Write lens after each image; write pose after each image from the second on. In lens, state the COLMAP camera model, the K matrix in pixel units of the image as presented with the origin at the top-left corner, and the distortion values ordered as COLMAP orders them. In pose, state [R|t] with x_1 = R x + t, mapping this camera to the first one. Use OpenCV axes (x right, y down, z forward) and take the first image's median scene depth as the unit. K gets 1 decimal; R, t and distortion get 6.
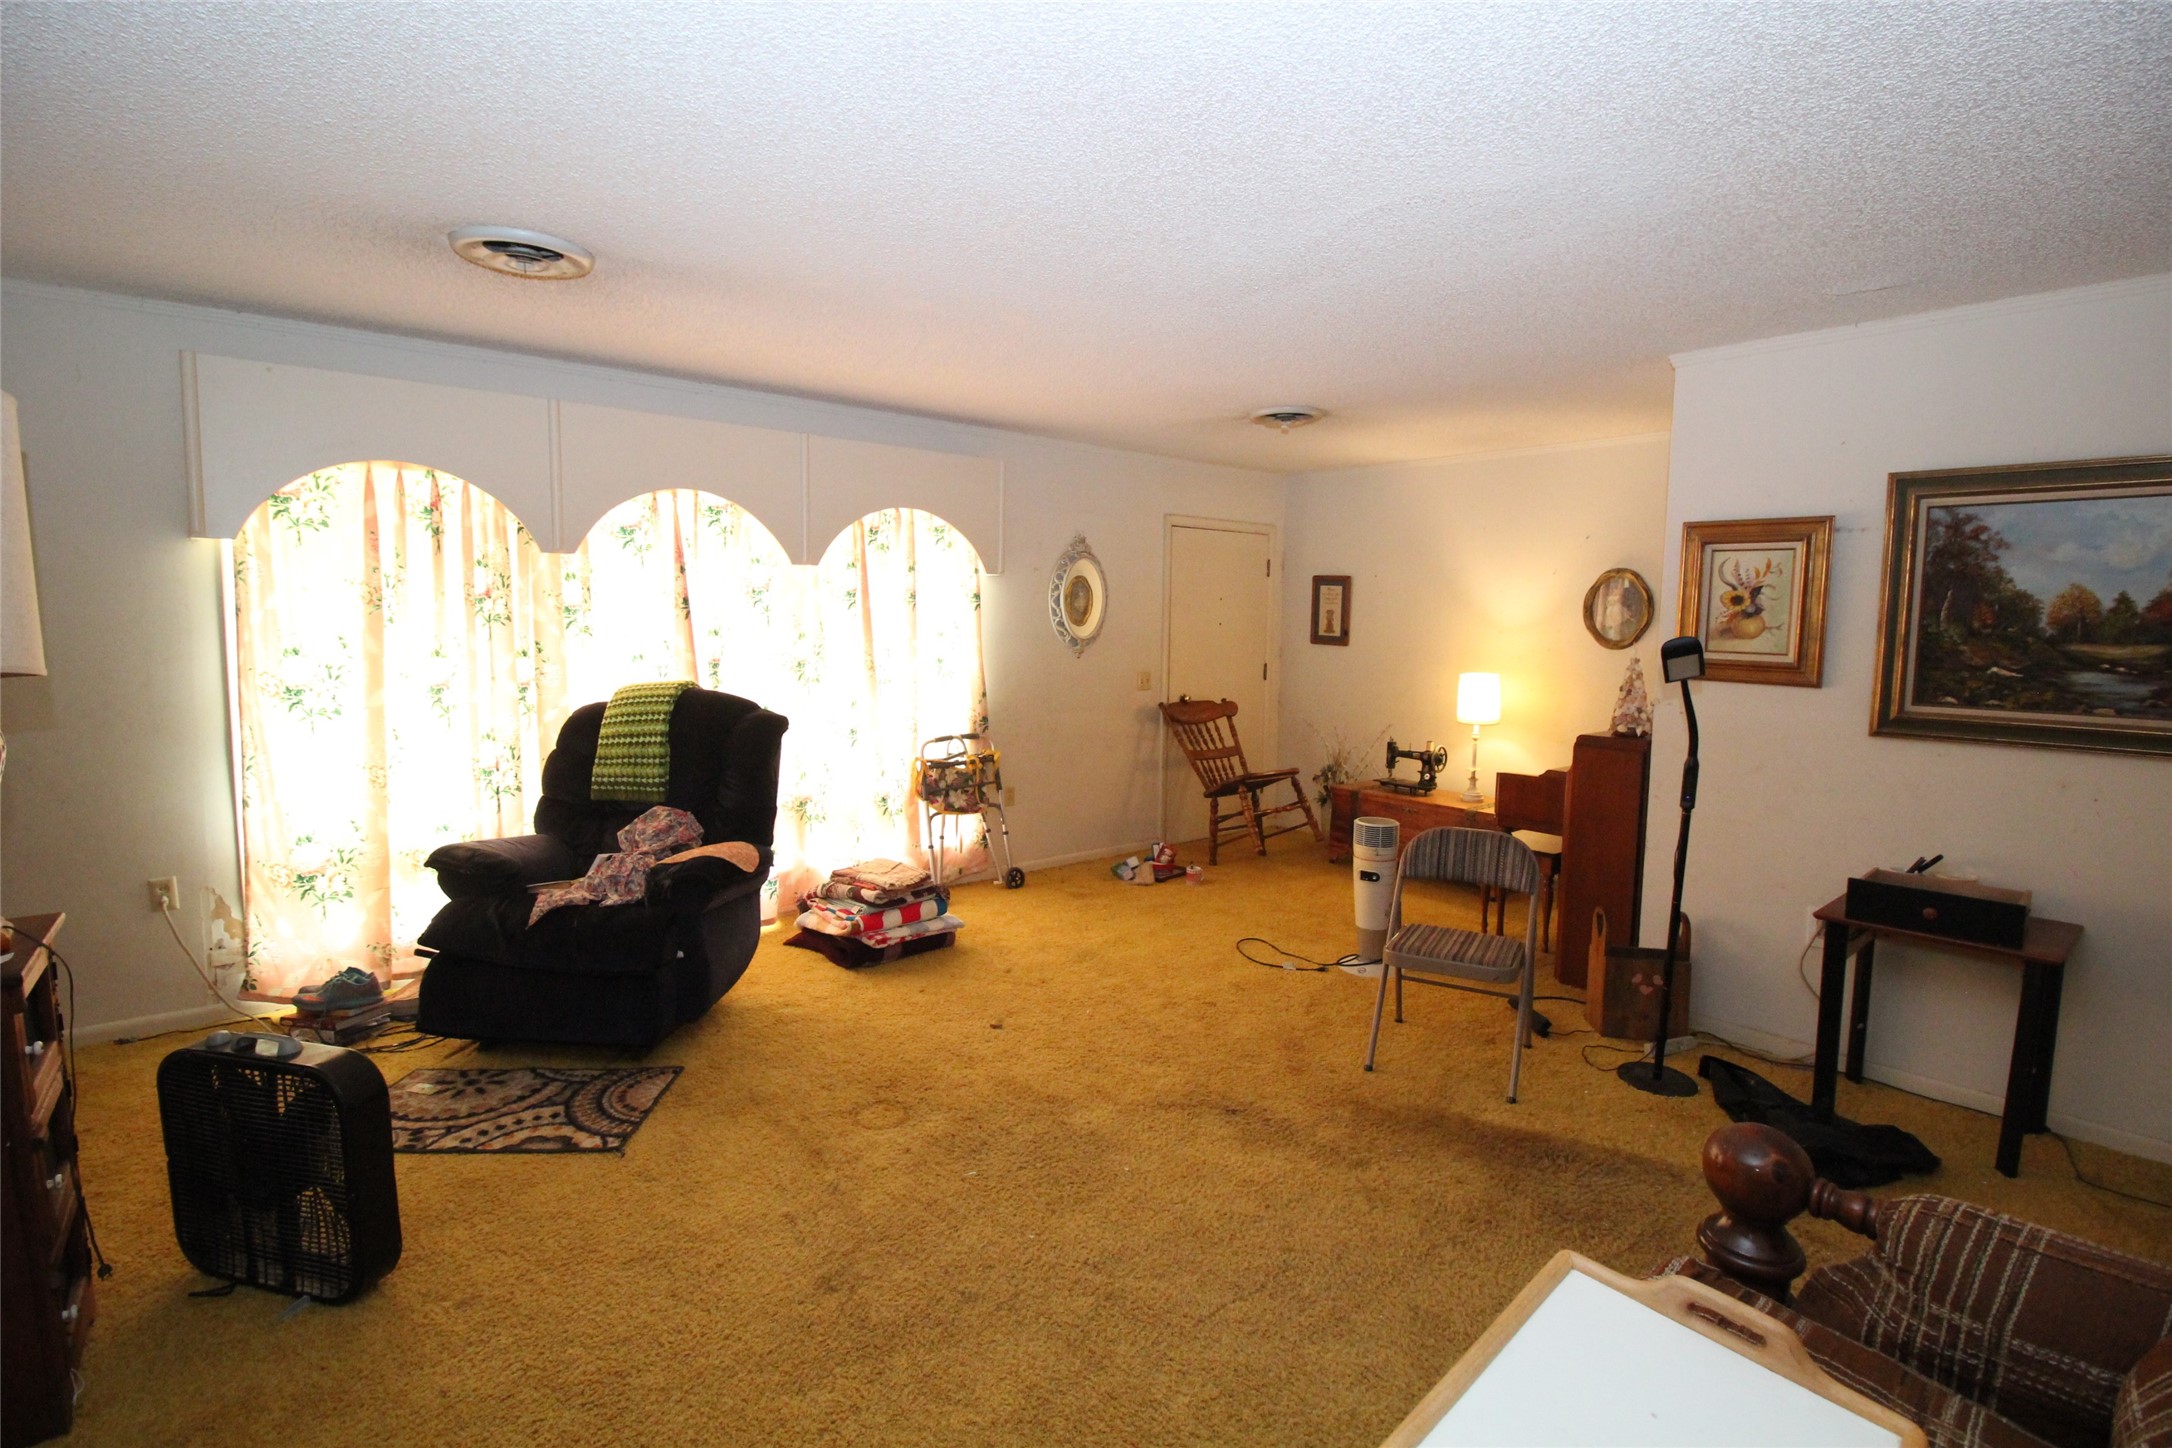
lens RADIAL K [[1010.9, 0, 1083.0], [0, 1010.9, 723.0], [0, 0, 1]] dist [-0.005047, -0.001527]
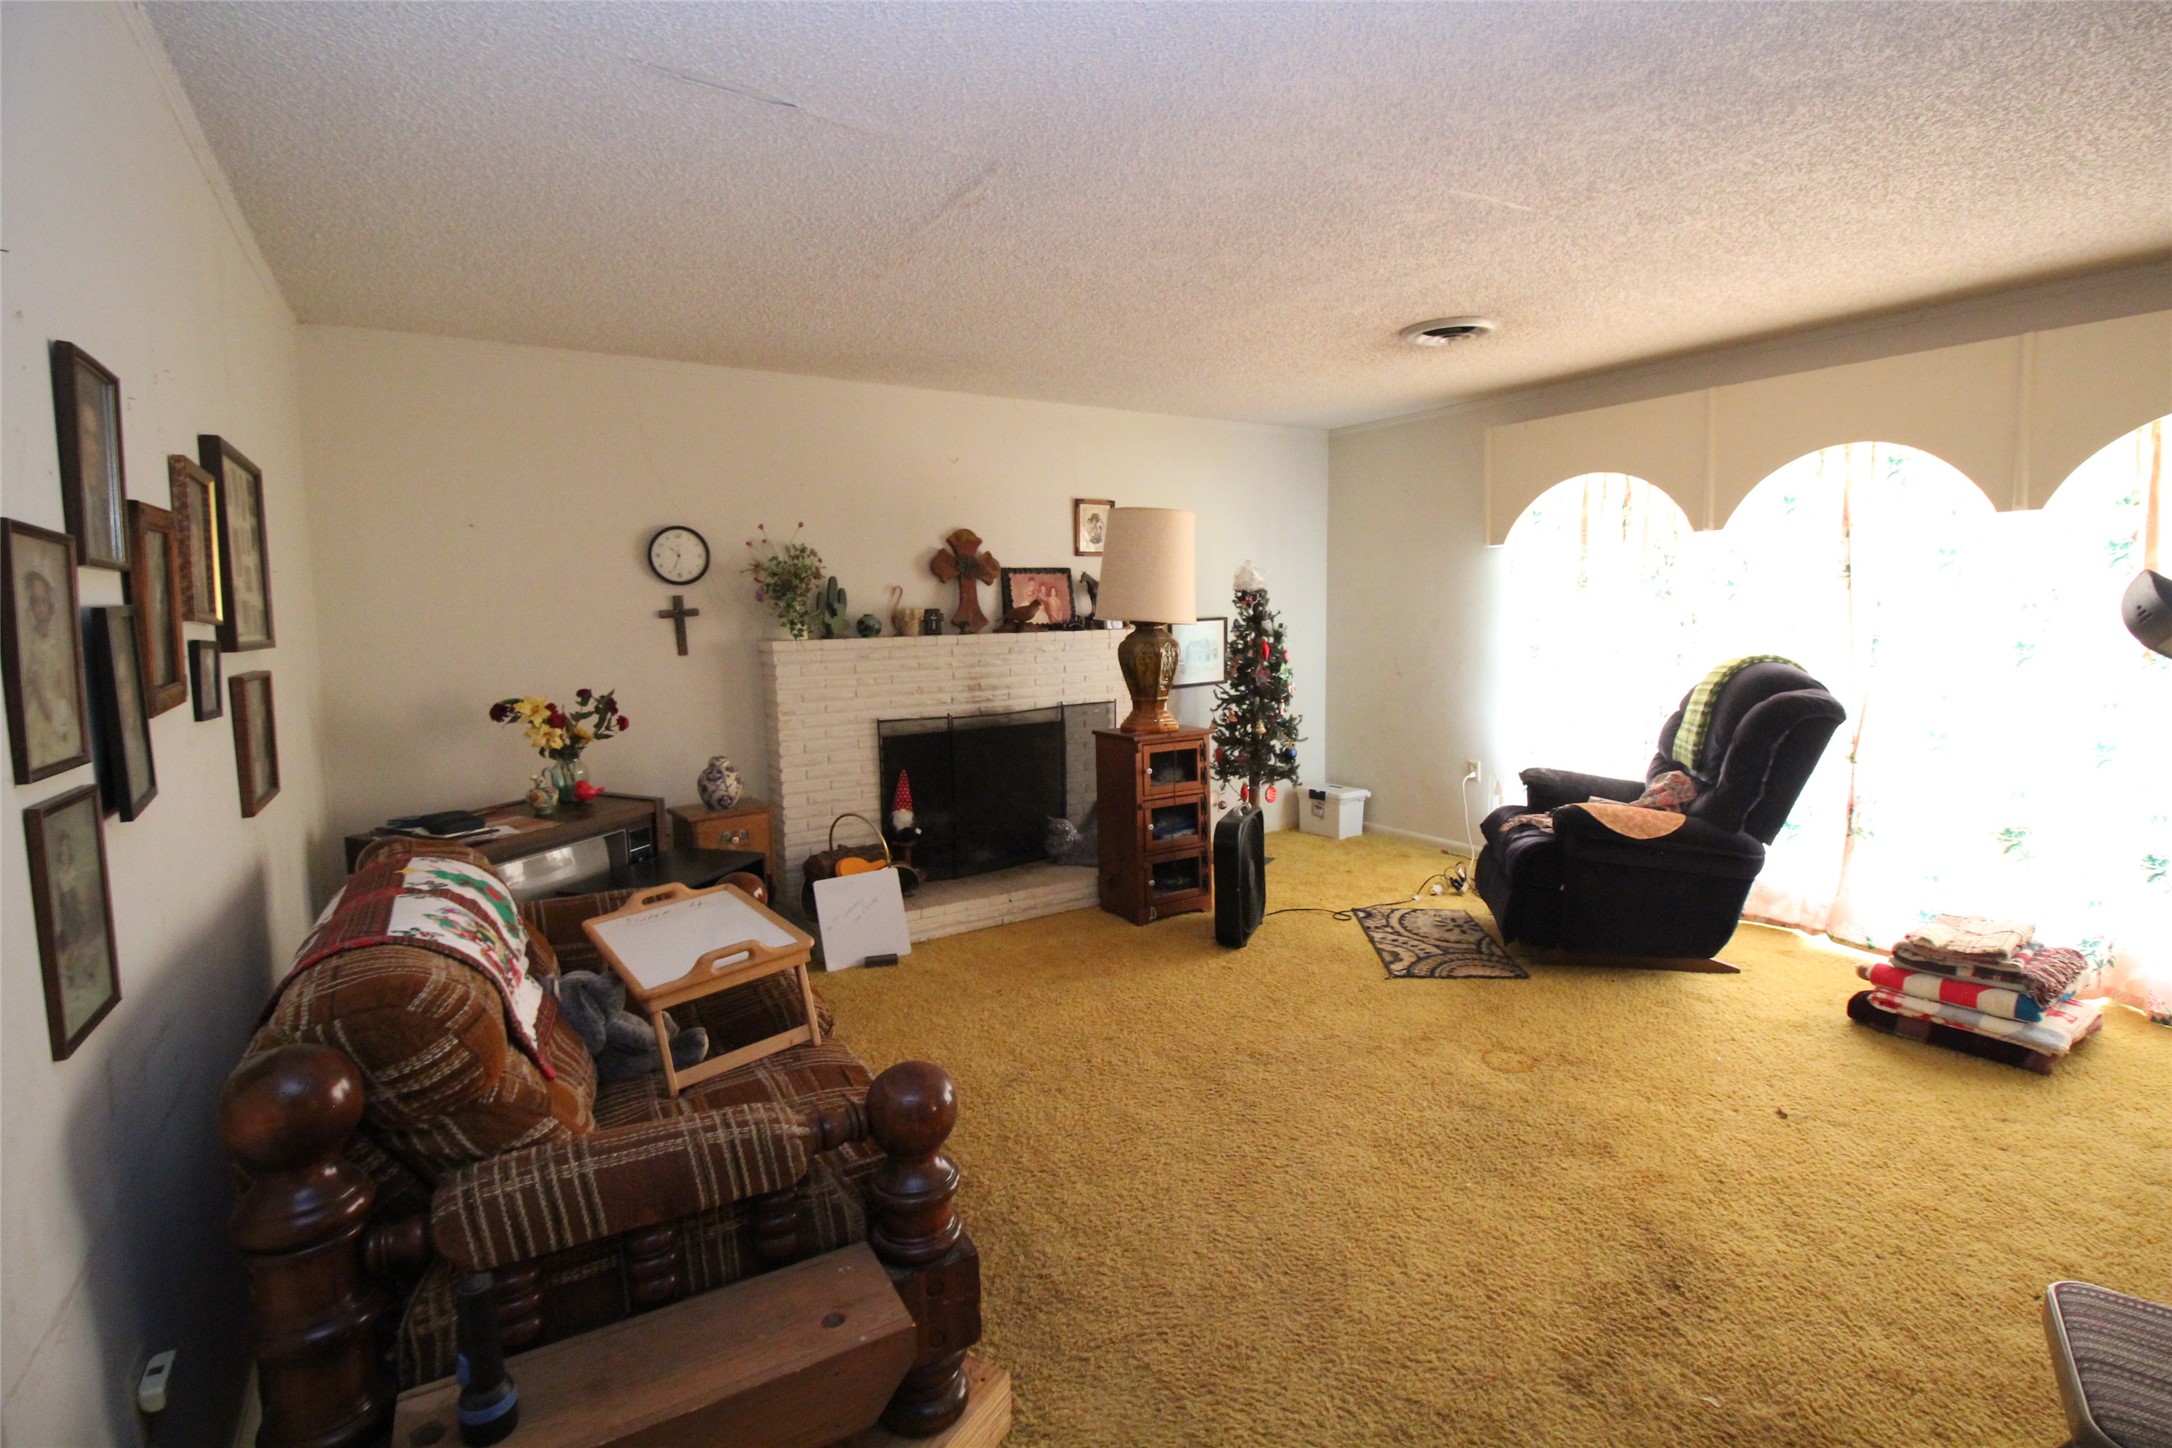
lens RADIAL K [[1010.9, 0, 1082.0], [0, 1010.9, 713.0], [0, 0, 1]] dist [-0.005047, -0.001527]
pose [[-0.142759, 0.098685, -0.984826, 0.875270], [-0.073555, 0.991208, 0.109987, -0.061389], [0.987021, 0.088141, -0.134245, 0.661841]]
